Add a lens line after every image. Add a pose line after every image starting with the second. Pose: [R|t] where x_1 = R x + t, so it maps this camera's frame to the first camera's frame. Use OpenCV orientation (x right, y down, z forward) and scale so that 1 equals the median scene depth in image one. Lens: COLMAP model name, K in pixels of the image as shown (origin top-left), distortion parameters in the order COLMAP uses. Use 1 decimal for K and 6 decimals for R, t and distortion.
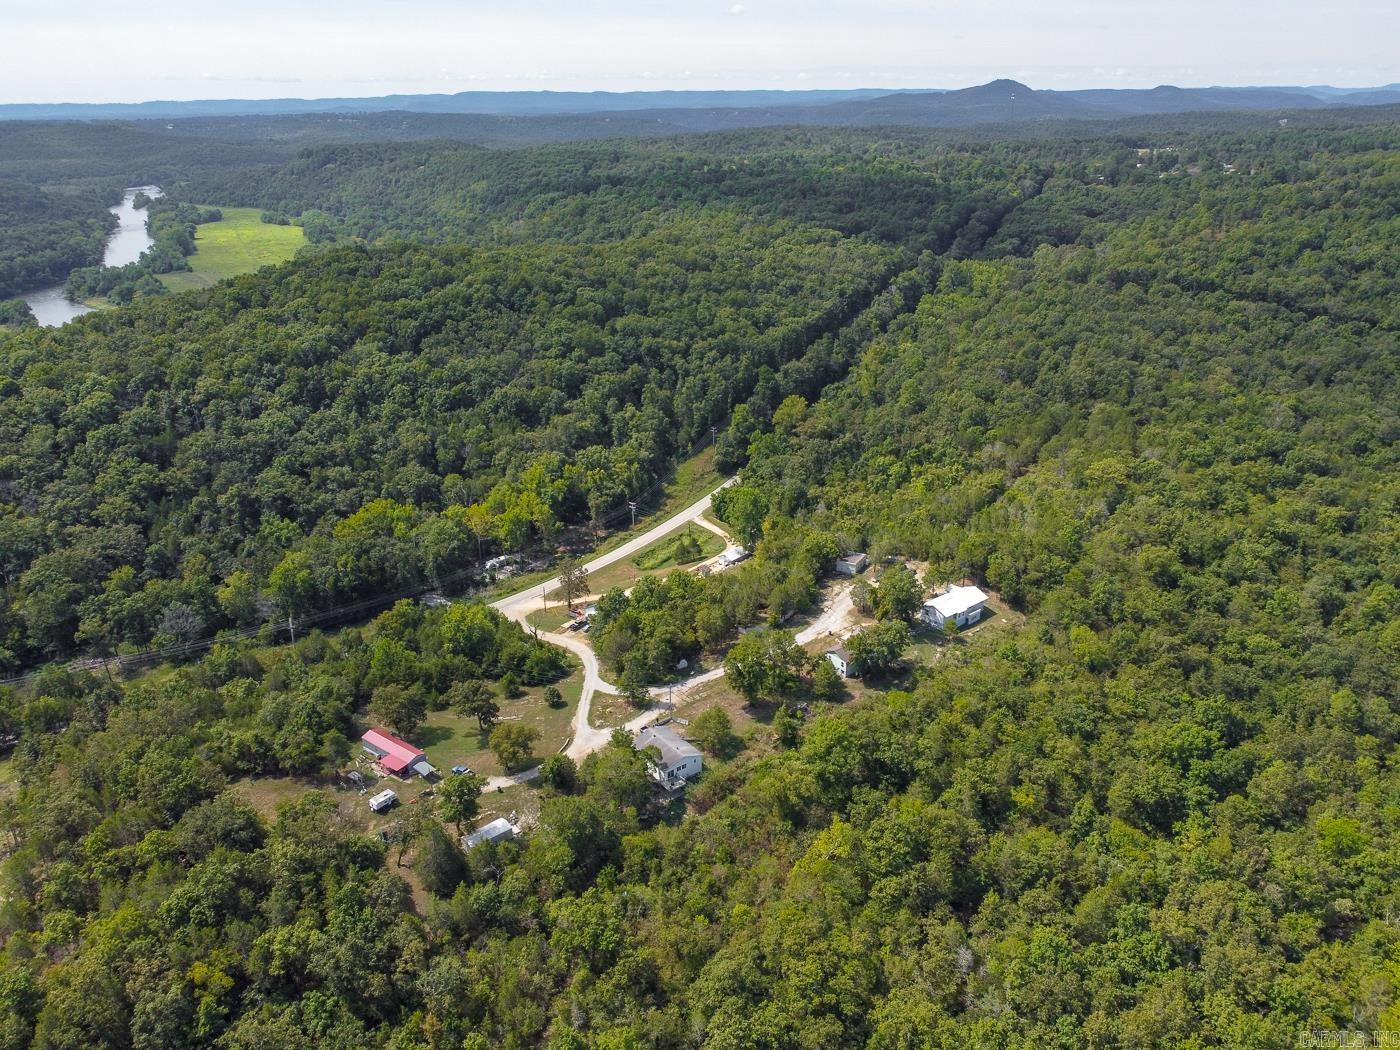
lens RADIAL K [[981.0, 0, 700.0], [0, 981.0, 525.0], [0, 0, 1]] dist [0.005725, -0.006522]
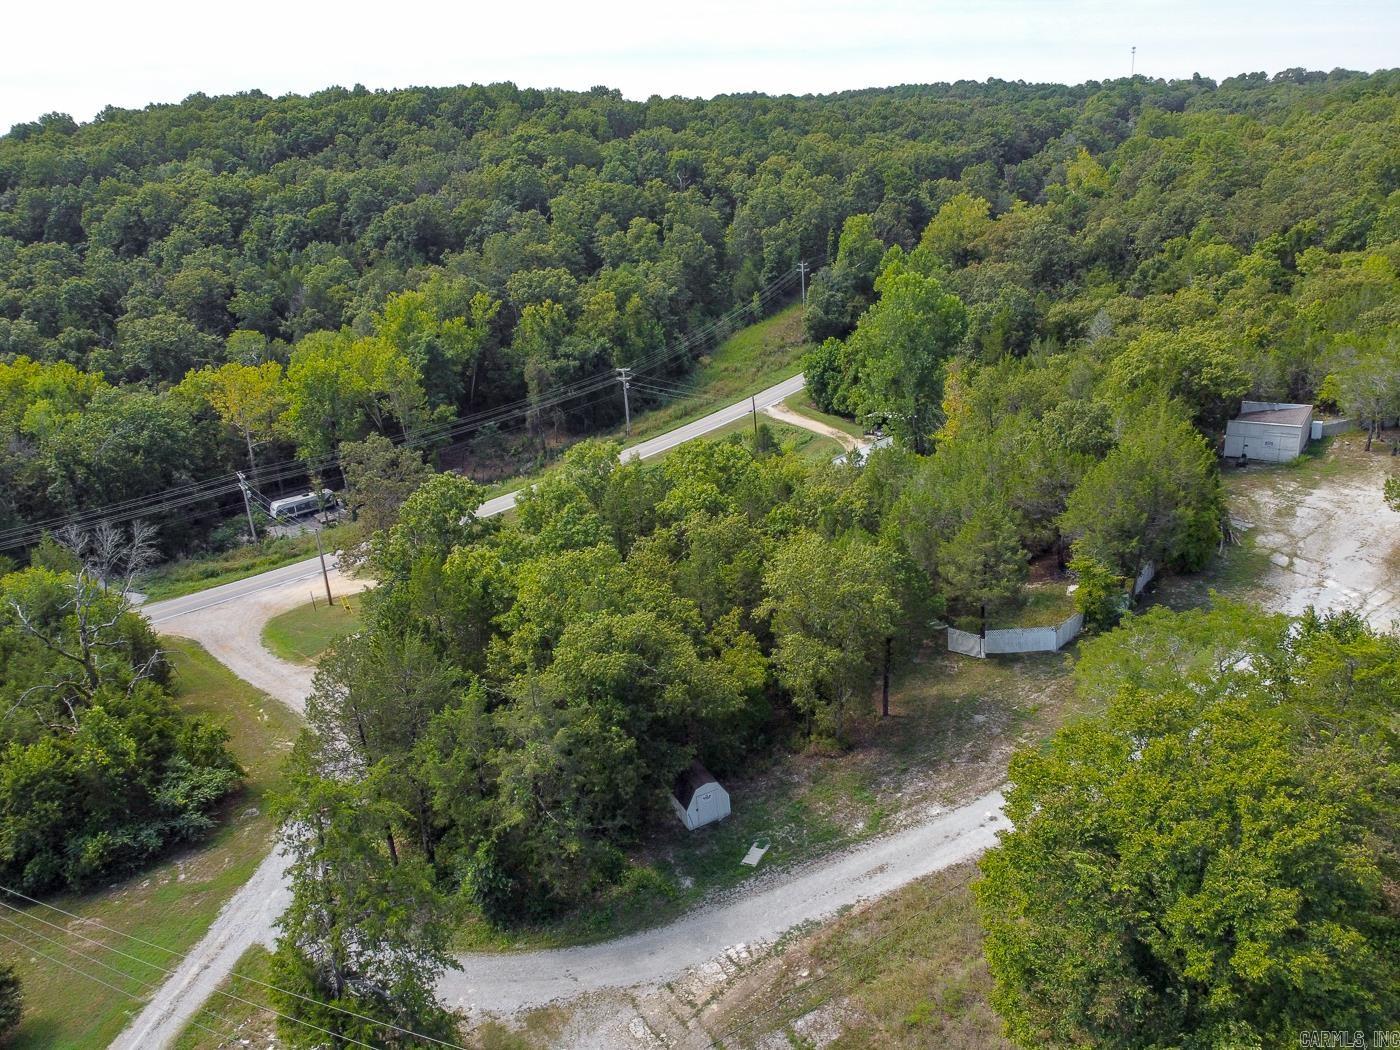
lens RADIAL K [[981.0, 0, 700.0], [0, 981.0, 525.0], [0, 0, 1]] dist [0.005725, -0.006522]
pose [[0.996473, -0.020480, -0.081372, -0.000875], [0.016787, 0.998809, -0.045811, 0.065126], [0.082213, 0.044284, 0.995630, 0.553445]]
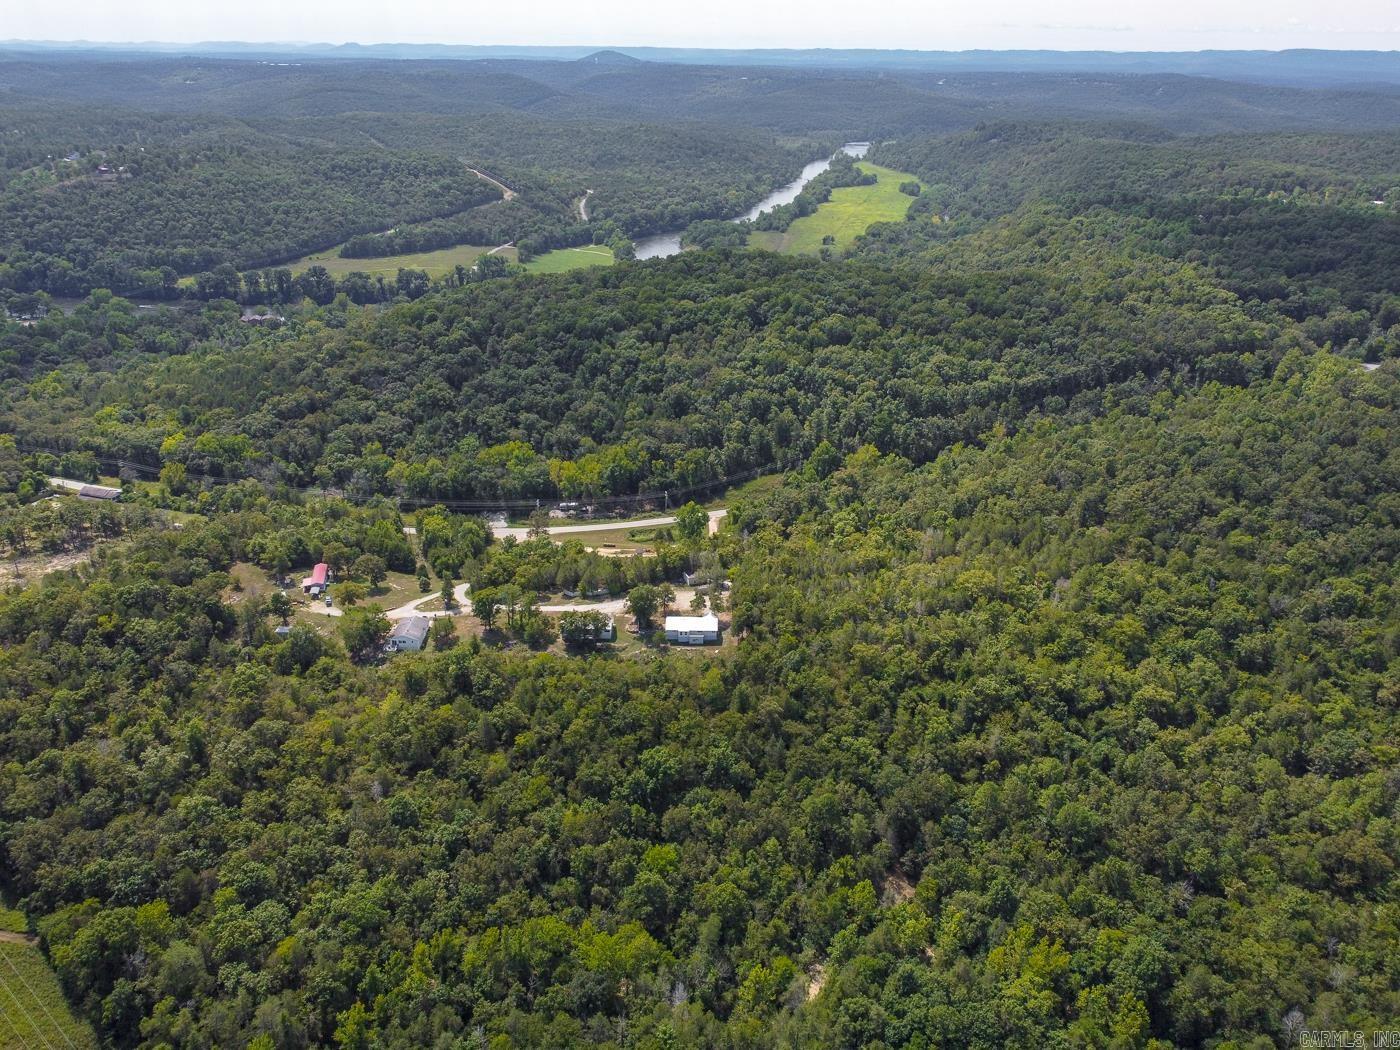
lens RADIAL K [[981.0, 0, 700.0], [0, 981.0, 525.0], [0, 0, 1]] dist [0.005725, -0.006522]
pose [[0.755216, 0.299733, -0.582931, 0.696937], [-0.270308, 0.952598, 0.139611, -0.163817], [0.597145, 0.052134, 0.800438, -0.027078]]
